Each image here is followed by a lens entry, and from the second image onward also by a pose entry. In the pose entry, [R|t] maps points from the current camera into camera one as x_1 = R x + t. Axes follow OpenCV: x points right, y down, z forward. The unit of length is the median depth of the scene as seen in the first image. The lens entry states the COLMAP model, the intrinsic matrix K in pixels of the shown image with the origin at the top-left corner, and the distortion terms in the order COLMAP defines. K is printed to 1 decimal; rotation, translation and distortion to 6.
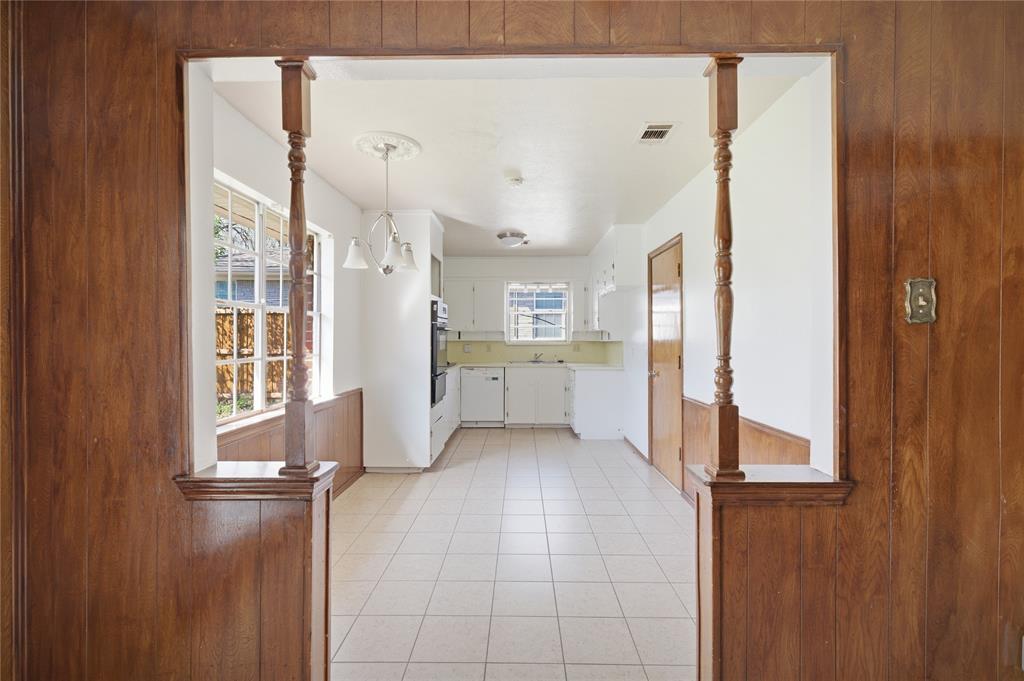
lens RADIAL K [[457.9, 0, 511.7], [0, 457.9, 340.9], [0, 0, 1]] dist [-0.001312, 0.001614]
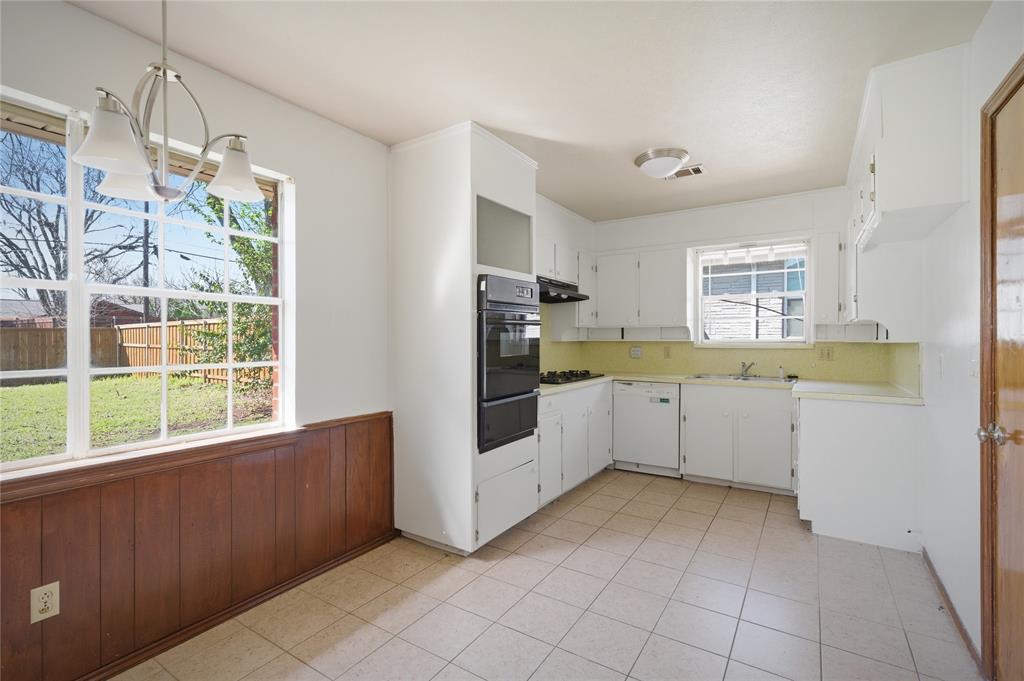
lens RADIAL K [[457.9, 0, 519.8], [0, 457.9, 342.4], [0, 0, 1]] dist [-0.001312, 0.001614]
pose [[0.853036, 0.004193, -0.521835, 0.124309], [-0.002244, 0.999988, 0.004367, -0.001324], [0.521847, -0.002554, 0.853035, 0.350898]]
